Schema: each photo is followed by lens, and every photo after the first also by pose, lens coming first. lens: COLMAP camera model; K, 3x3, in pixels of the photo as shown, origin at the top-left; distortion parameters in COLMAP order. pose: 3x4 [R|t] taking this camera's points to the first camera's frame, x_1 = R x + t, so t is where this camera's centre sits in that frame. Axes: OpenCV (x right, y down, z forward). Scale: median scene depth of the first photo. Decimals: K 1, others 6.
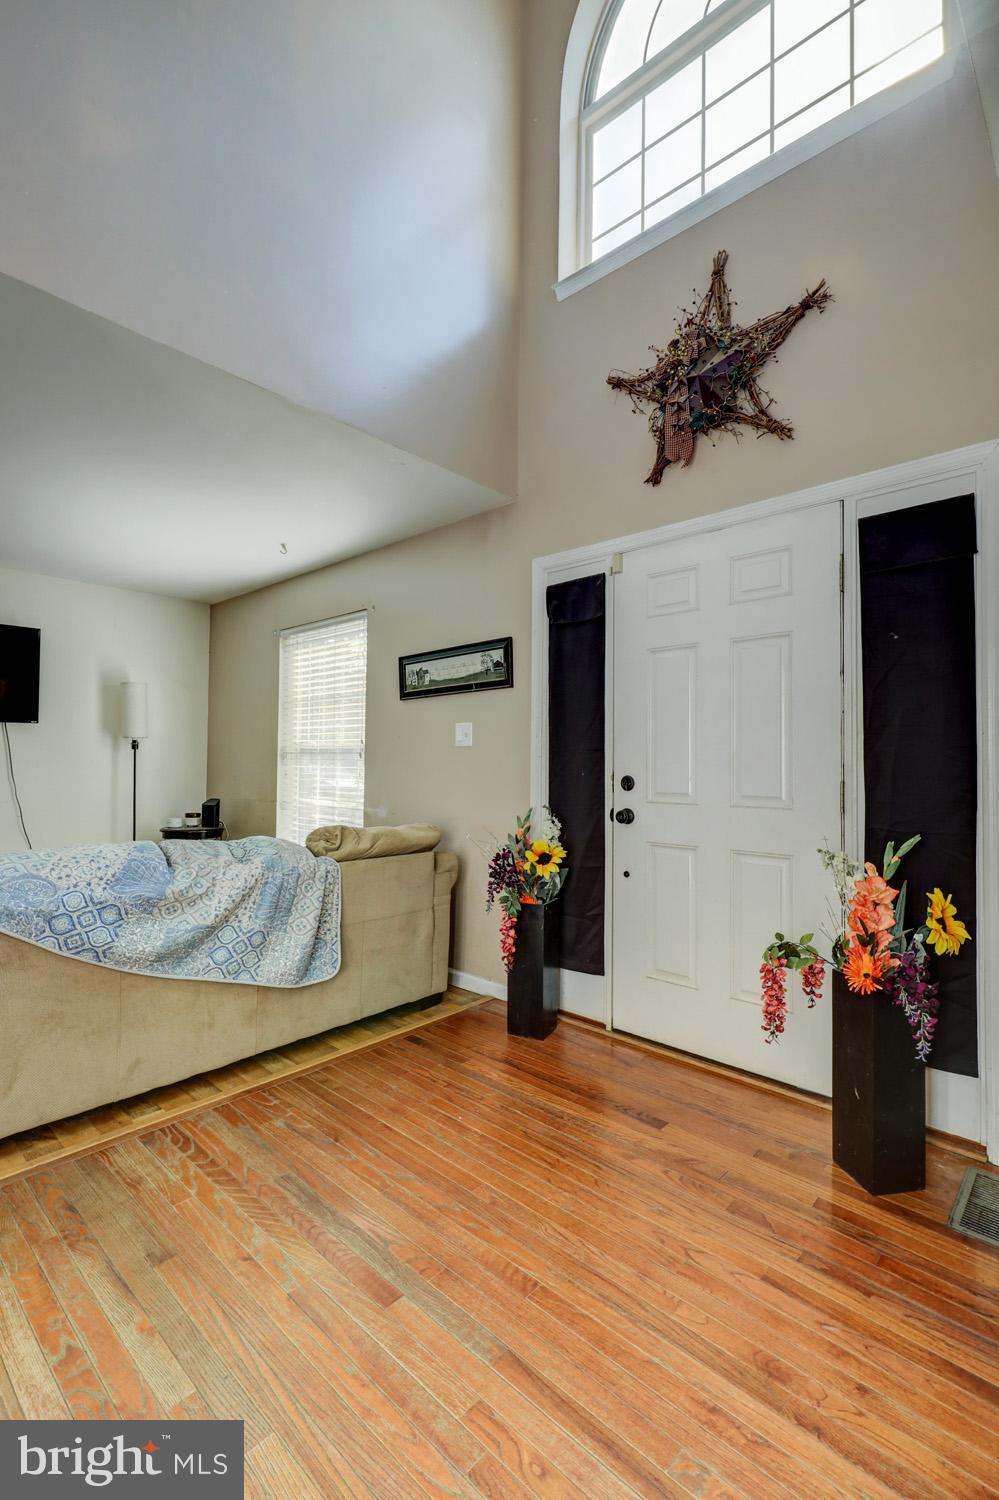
lens RADIAL K [[674.5, 0, 501.0], [0, 674.5, 750.2], [0, 0, 1]] dist [-0.002581, 0.000576]
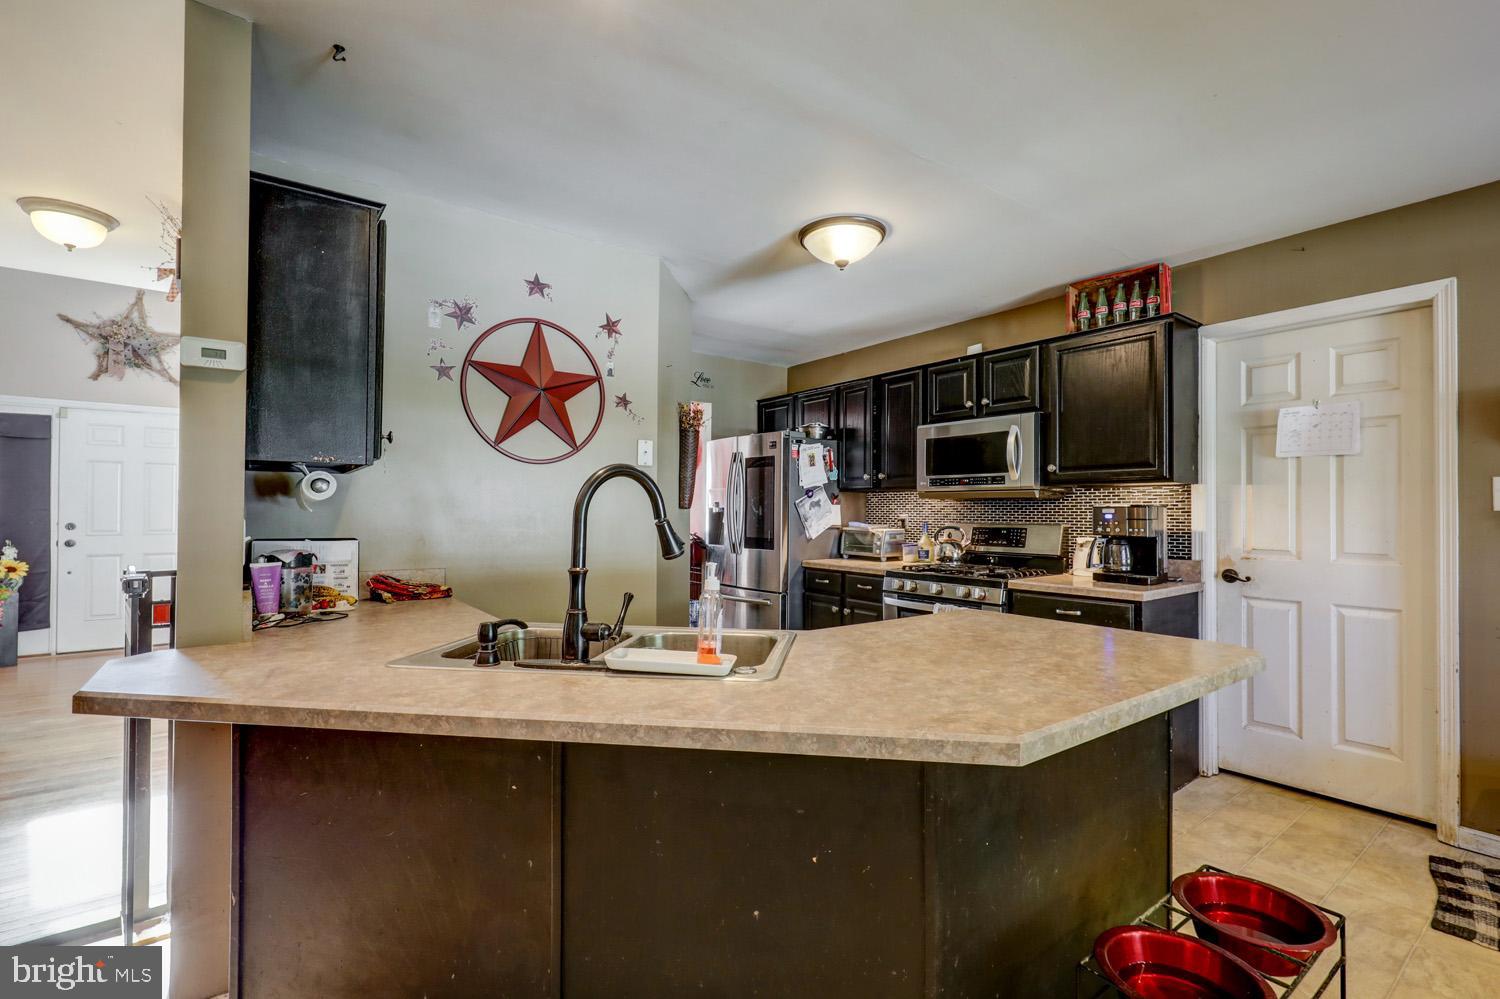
lens RADIAL K [[674.5, 0, 752.0], [0, 674.5, 502.9], [0, 0, 1]] dist [-0.002581, 0.000576]
pose [[0.167135, 0.008062, 0.985901, -1.369238], [-0.021508, 0.999758, -0.004529, -0.052495], [-0.985699, -0.020448, 0.167268, -1.243839]]
